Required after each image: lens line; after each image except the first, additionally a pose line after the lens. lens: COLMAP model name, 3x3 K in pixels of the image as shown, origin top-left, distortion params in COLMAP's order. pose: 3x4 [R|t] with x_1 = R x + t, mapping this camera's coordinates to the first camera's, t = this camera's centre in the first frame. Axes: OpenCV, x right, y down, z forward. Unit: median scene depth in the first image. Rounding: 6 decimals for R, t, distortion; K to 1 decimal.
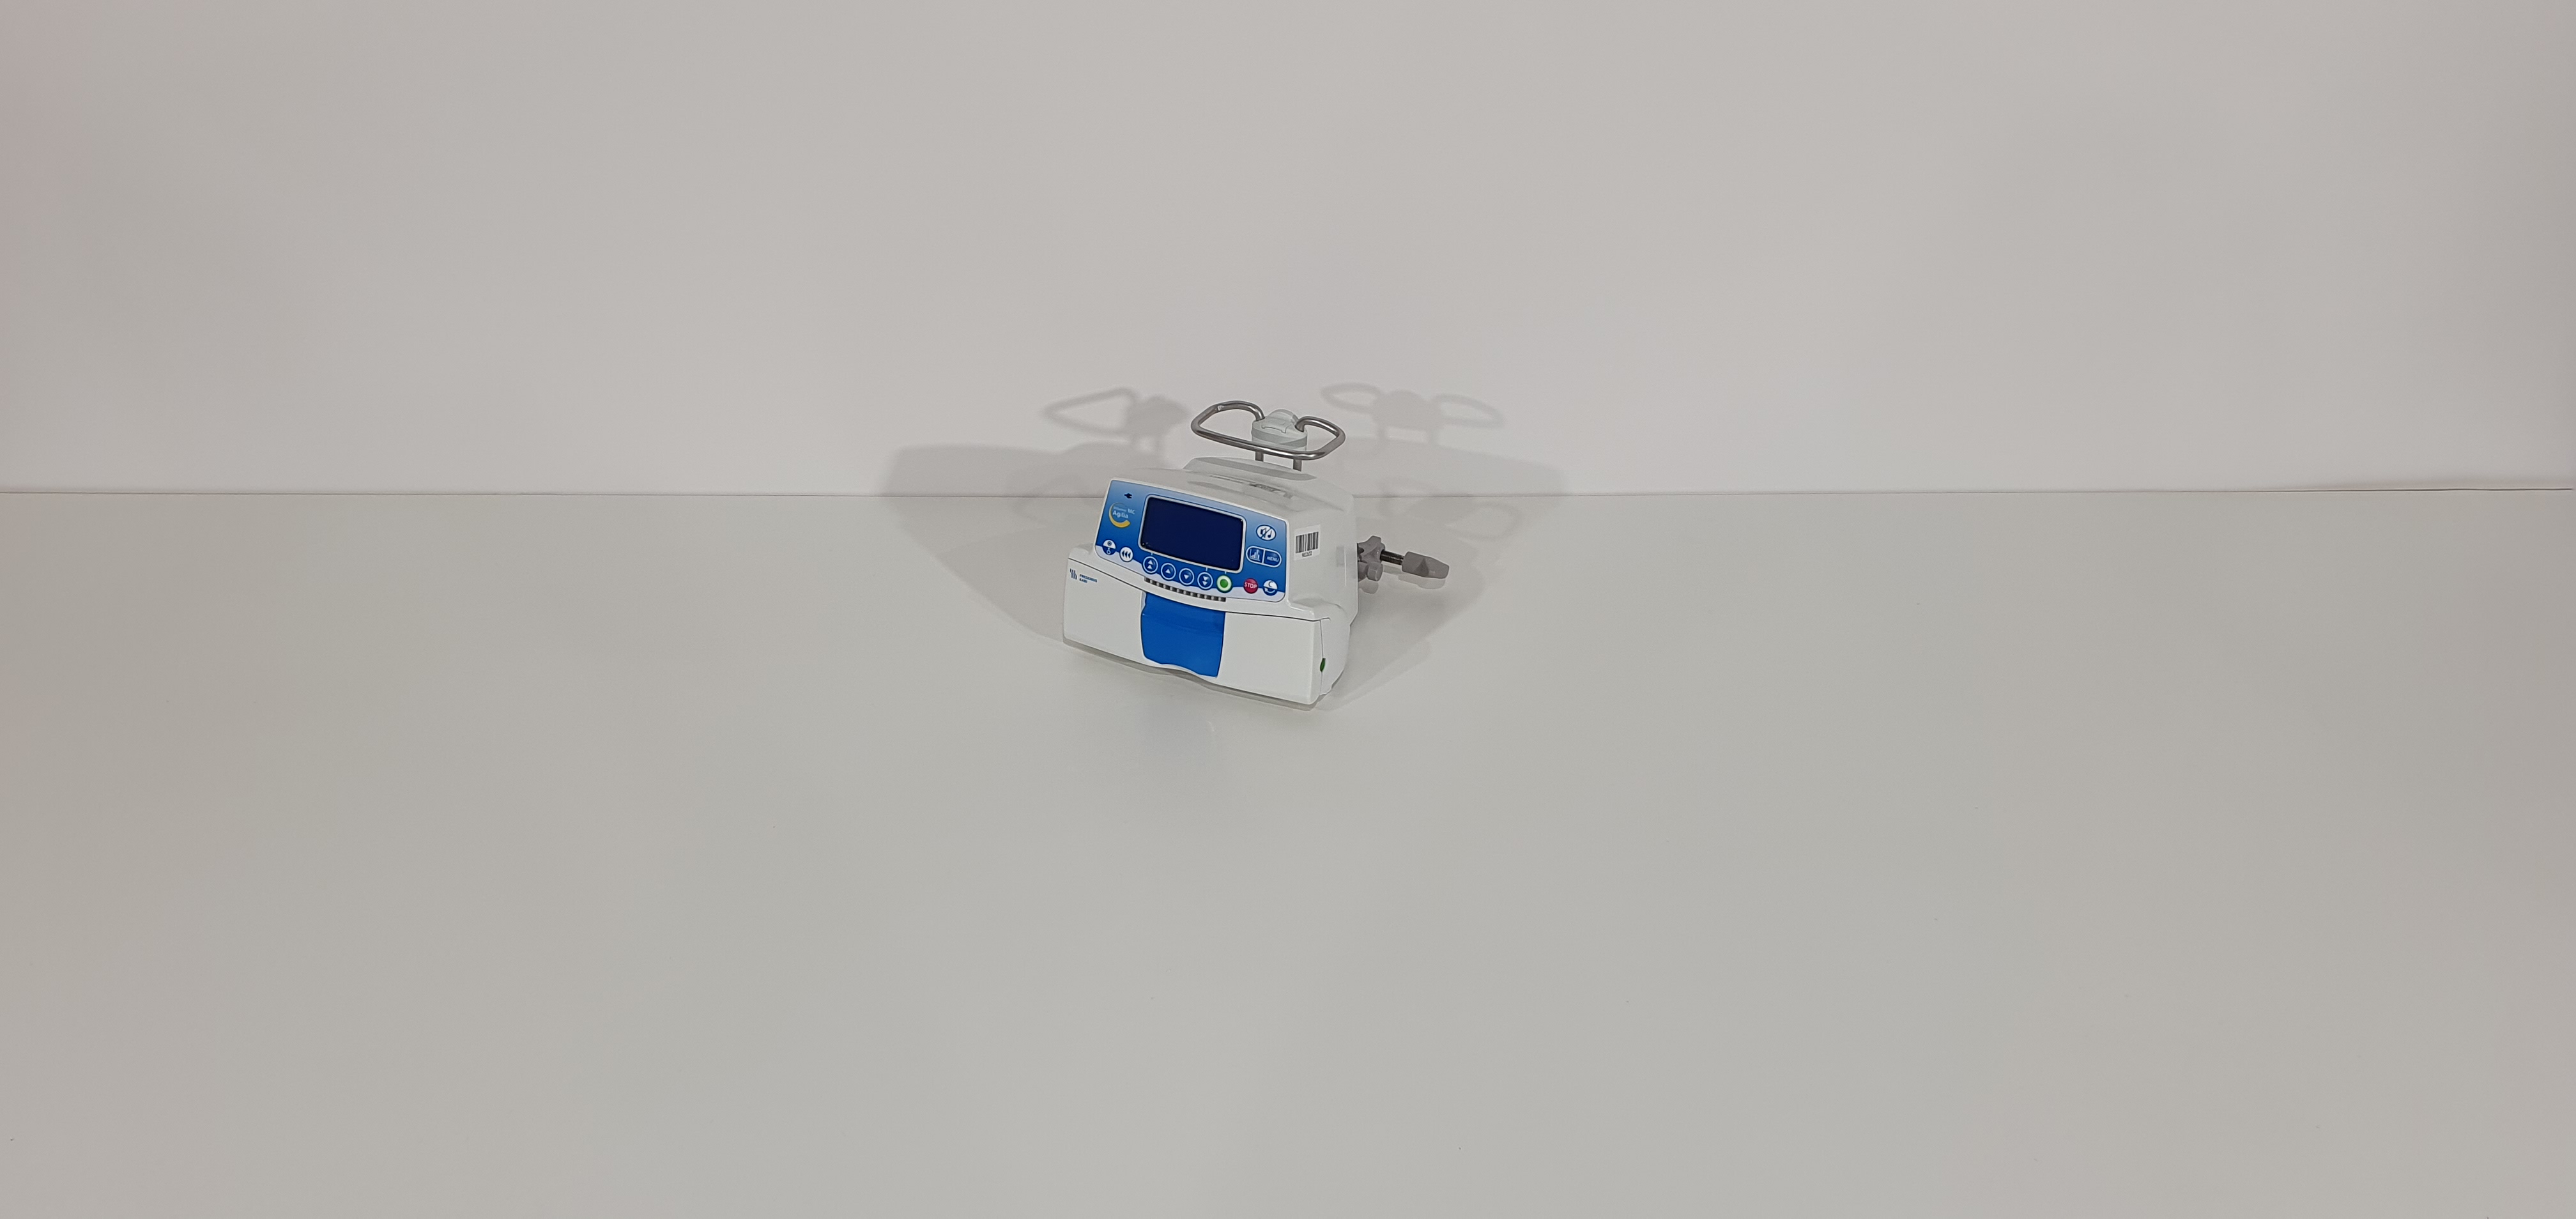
lens RADIAL K [[2099.4, 0, 1312.6], [0, 2099.4, 671.4], [0, 0, 1]] dist [0.058904, -0.288547]
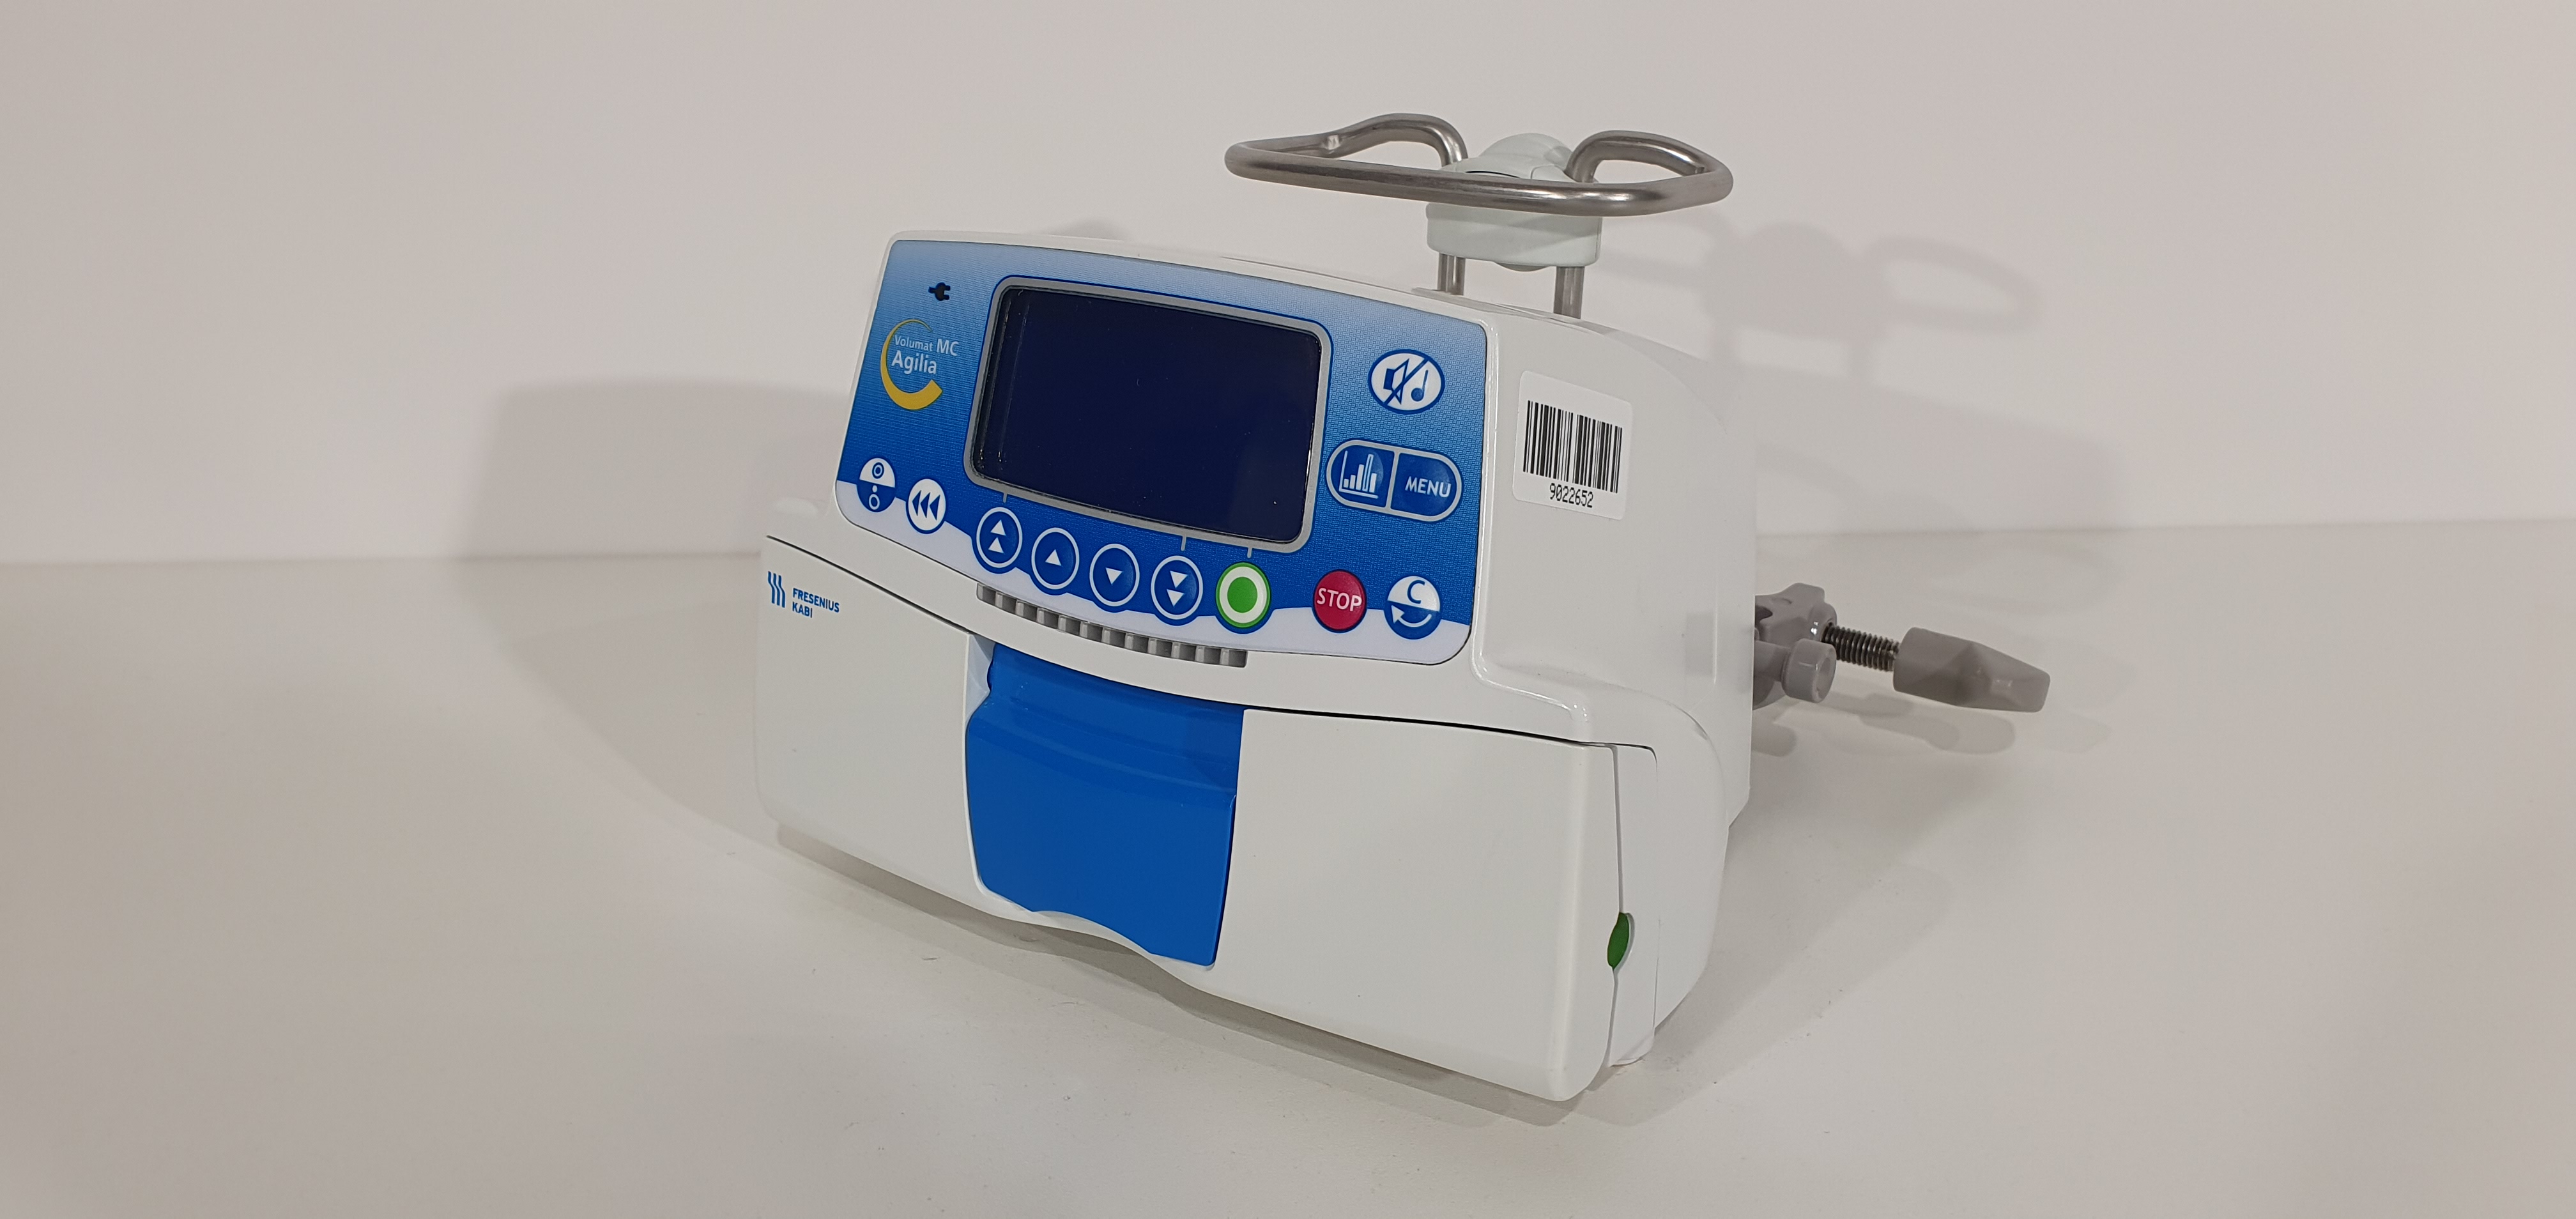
lens RADIAL K [[2099.4, 0, 1312.6], [0, 2099.4, 671.4], [0, 0, 1]] dist [0.058904, -0.288547]
pose [[0.985928, 0.034025, -0.163670, 0.008619], [-0.061021, 0.984760, -0.162860, 0.008559], [0.155635, 0.170555, 0.972979, 0.741674]]
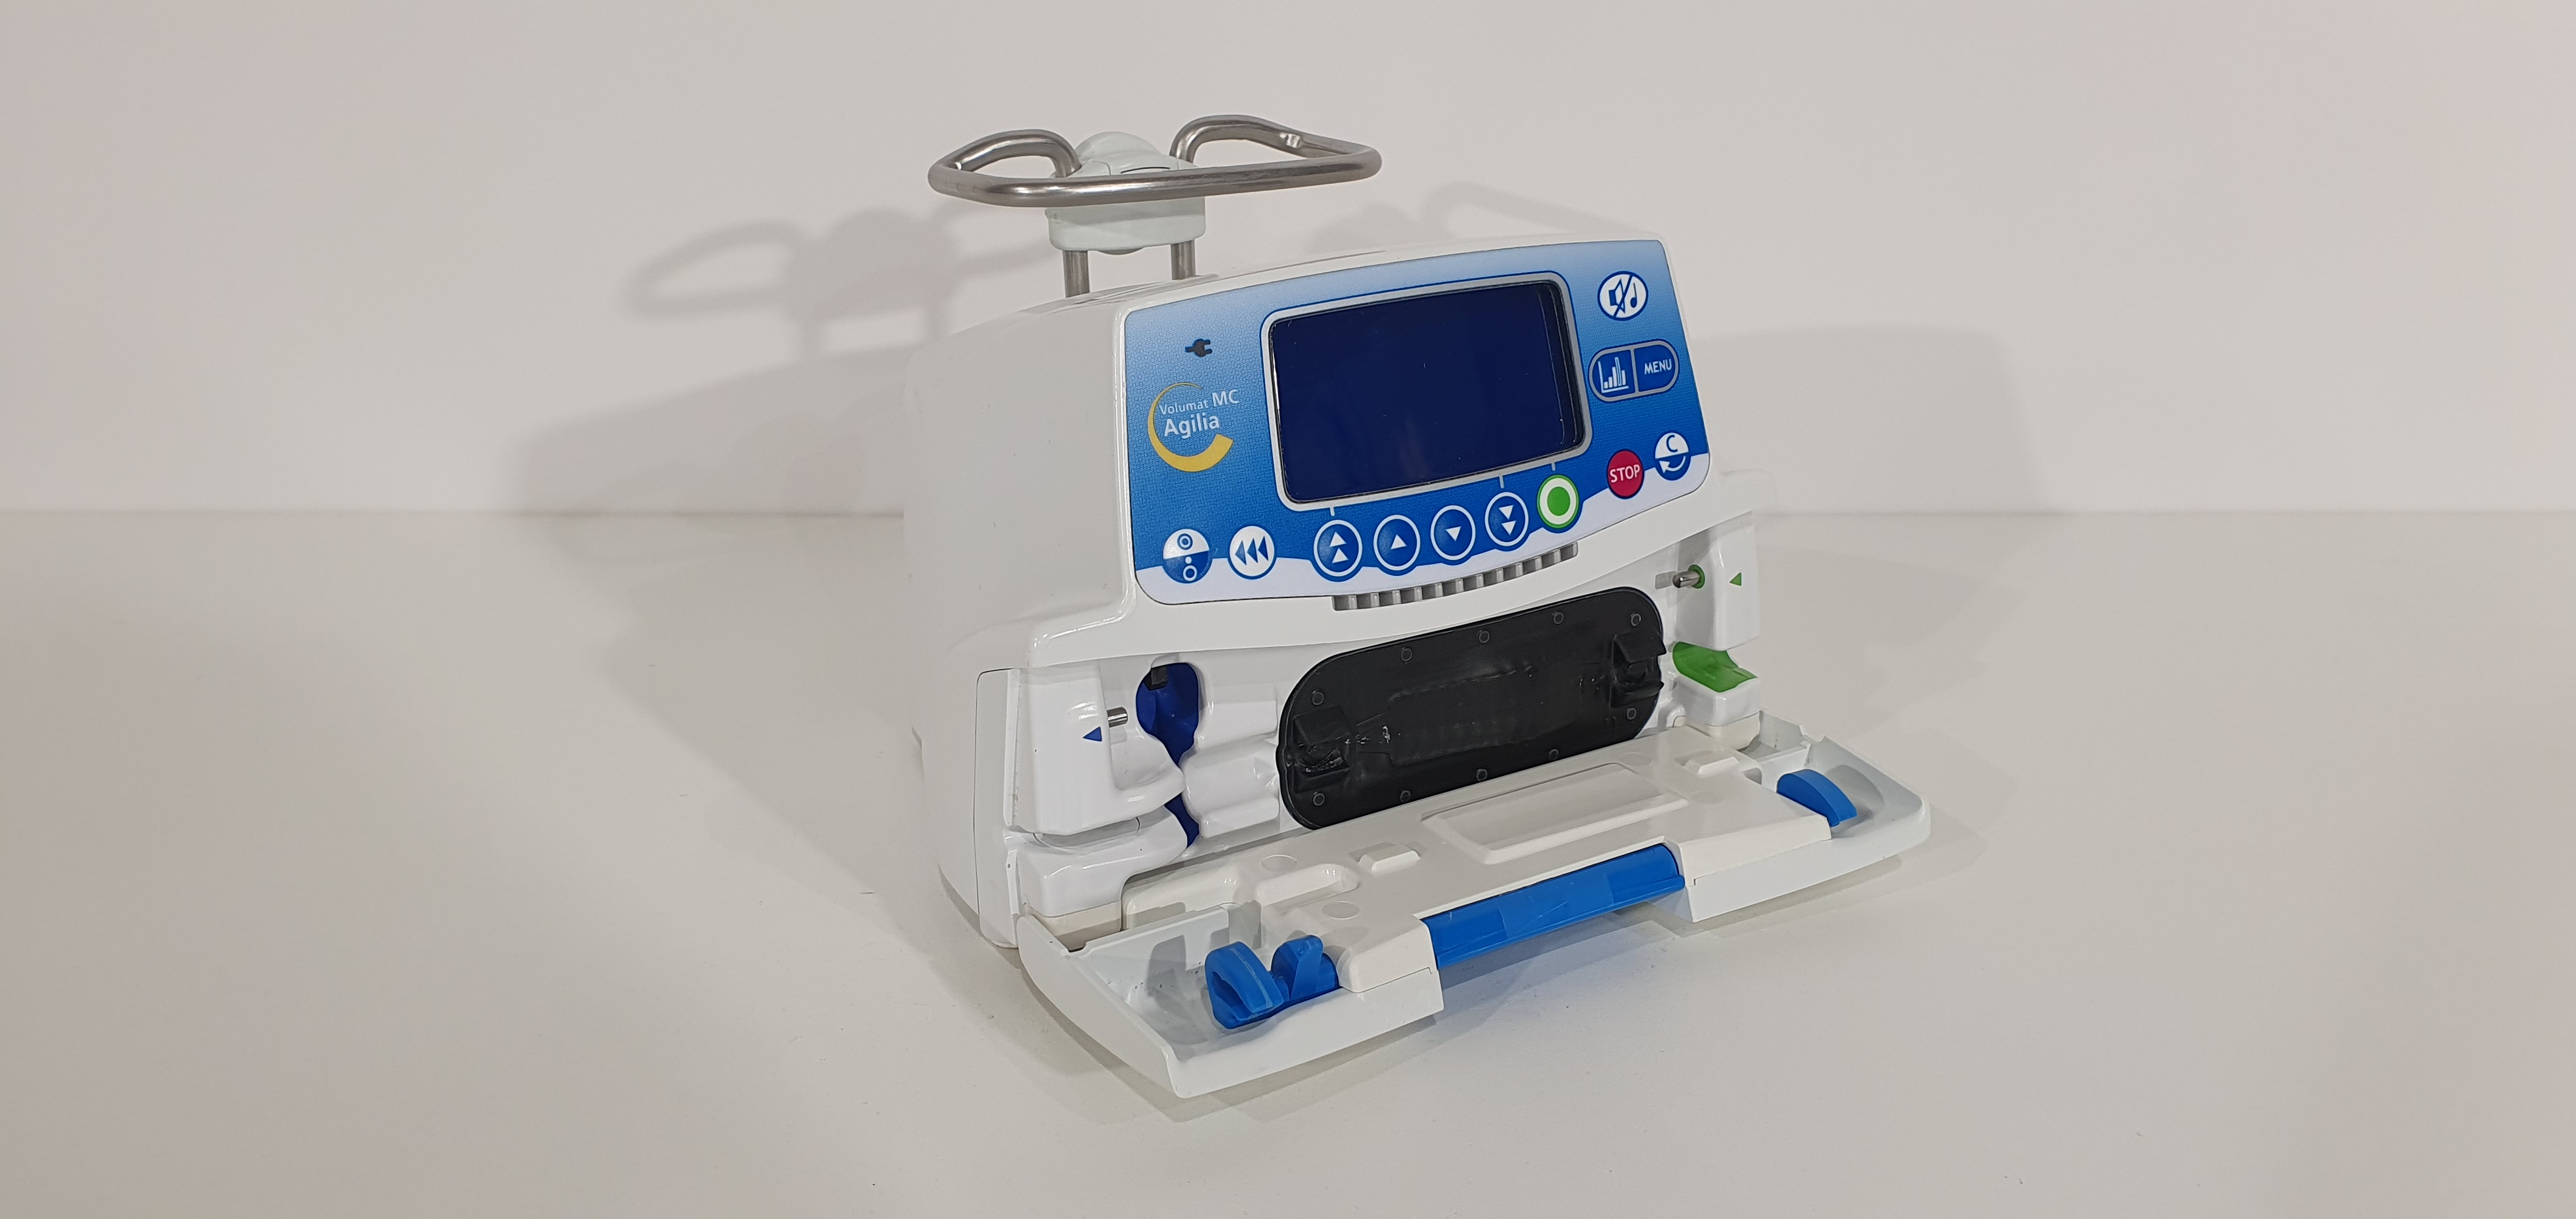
lens RADIAL K [[2013.1, 0, 1349.8], [0, 2013.1, 645.6], [0, 0, 1]] dist [0.338166, -0.000094]
pose [[0.539526, -0.345926, 0.767624, -0.298958], [0.449589, 0.889209, 0.084722, -0.061884], [-0.711886, 0.299406, 0.635275, 0.821452]]
